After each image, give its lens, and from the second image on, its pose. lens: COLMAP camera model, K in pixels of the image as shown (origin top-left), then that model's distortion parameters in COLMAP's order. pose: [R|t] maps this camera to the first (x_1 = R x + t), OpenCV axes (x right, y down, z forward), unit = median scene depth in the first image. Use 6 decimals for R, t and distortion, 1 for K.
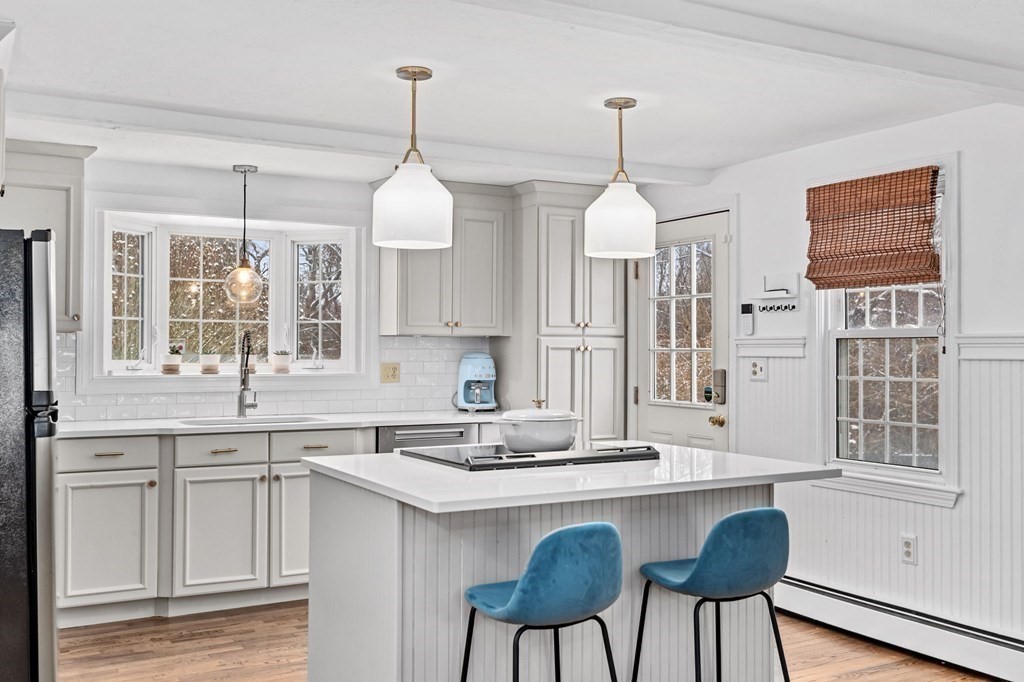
lens RADIAL K [[956.6, 0, 510.4], [0, 956.6, 331.8], [0, 0, 1]] dist [0.008778, 0.000000]
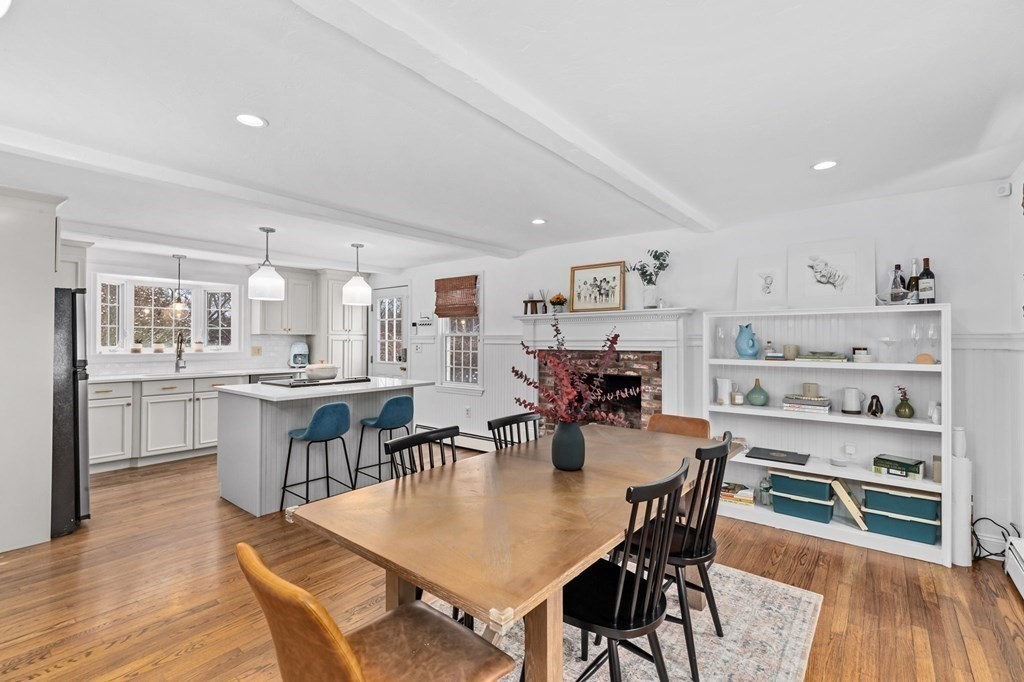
lens RADIAL K [[455.0, 0, 504.8], [0, 455.0, 334.1], [0, 0, 1]] dist [0.010315, -0.001540]
pose [[0.930993, 0.002402, 0.365028, 0.028857], [-0.004486, 0.999978, 0.004862, -0.005573], [-0.365009, -0.006164, 0.930984, -0.230294]]
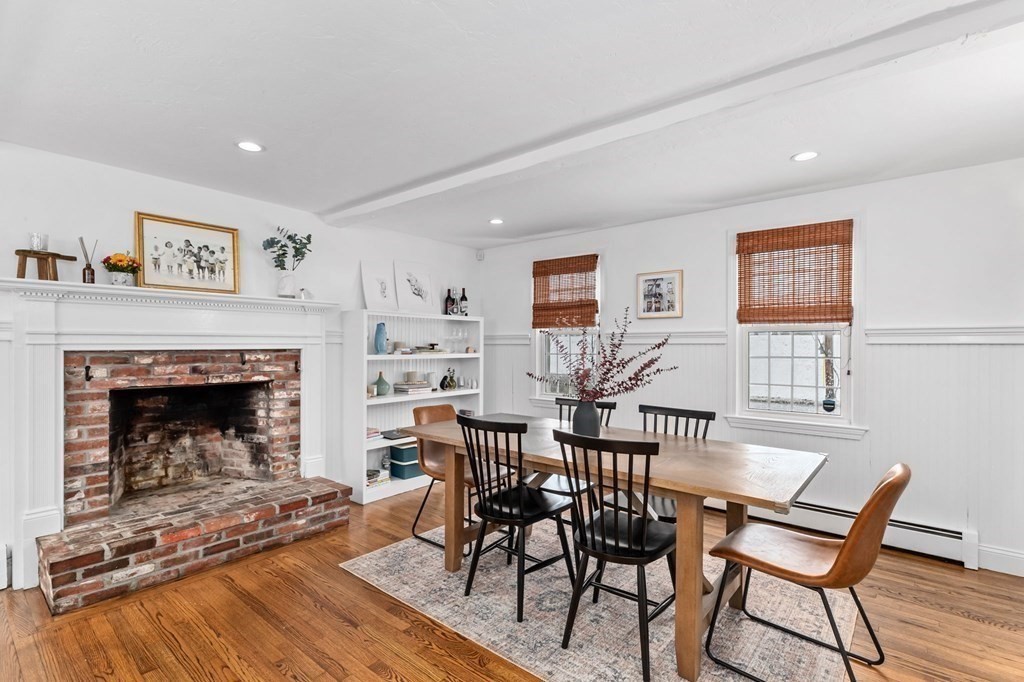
lens RADIAL K [[467.8, 0, 521.0], [0, 467.8, 344.6], [0, 0, 1]] dist [0.002045, -0.001628]
pose [[-0.343932, -0.005524, 0.938978, -0.209418], [-0.023010, 0.999732, -0.002547, 0.014881], [-0.938713, -0.022482, -0.343967, 0.350258]]
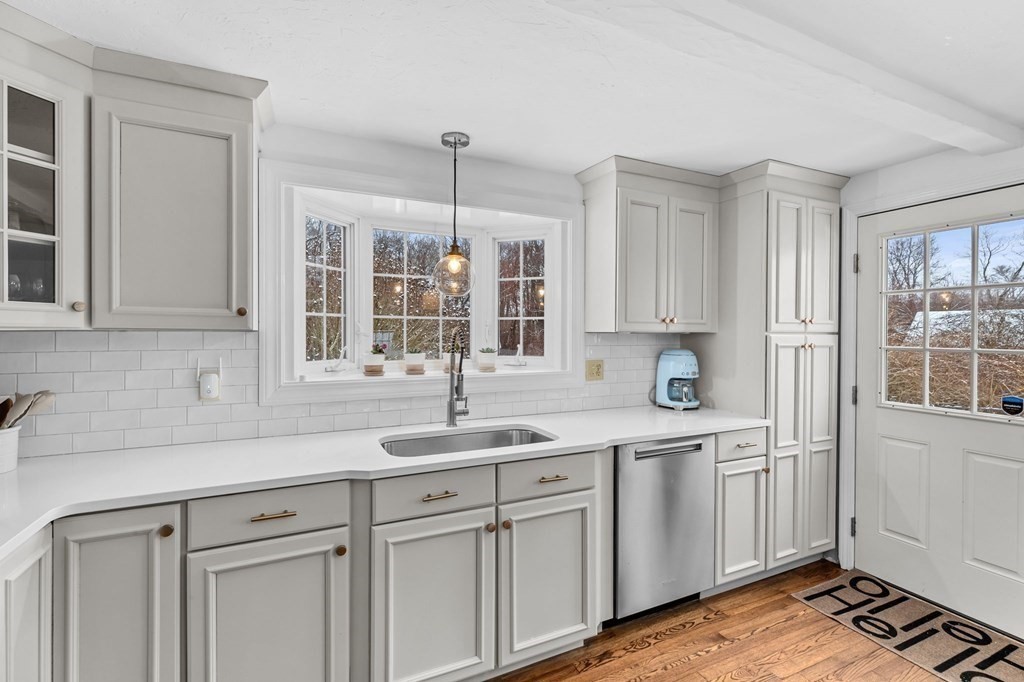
lens RADIAL K [[455.0, 0, 514.8], [0, 455.0, 331.0], [0, 0, 1]] dist [0.010315, -0.001540]
pose [[0.997630, 0.000487, -0.068800, -0.208318], [0.000553, 0.999886, 0.015091, -0.005173], [0.068800, -0.015094, 0.997516, 0.630728]]
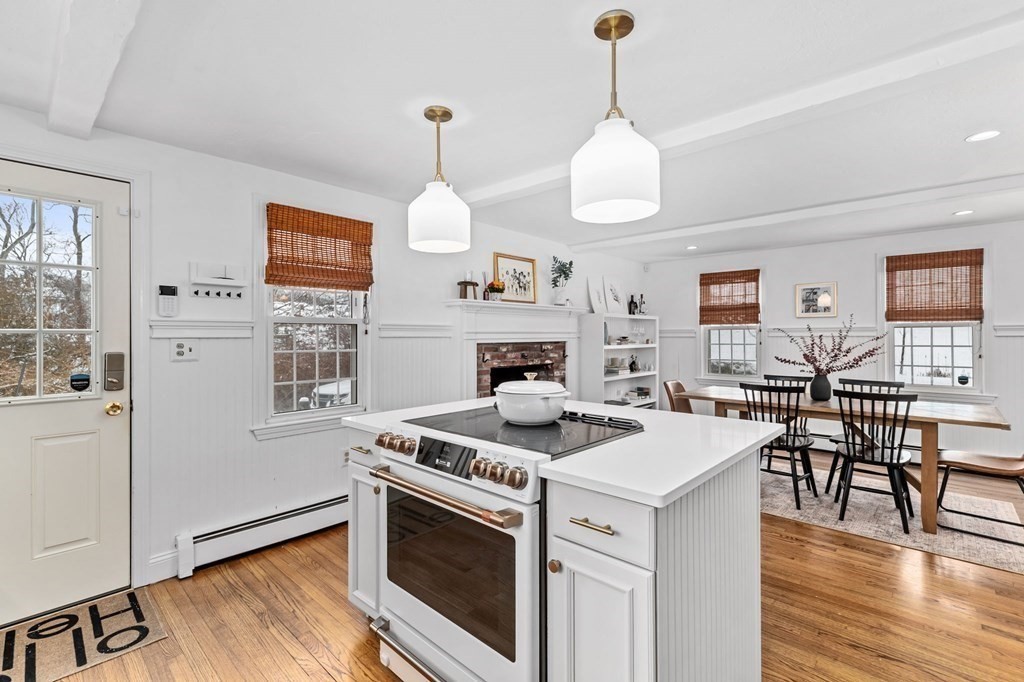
lens RADIAL K [[455.0, 0, 517.8], [0, 455.0, 329.4], [0, 0, 1]] dist [0.010315, -0.001540]
pose [[-0.300926, 0.009013, 0.953605, -0.336220], [-0.017873, 0.999726, -0.015089, 0.018319], [-0.953480, -0.021584, -0.300683, 0.820768]]
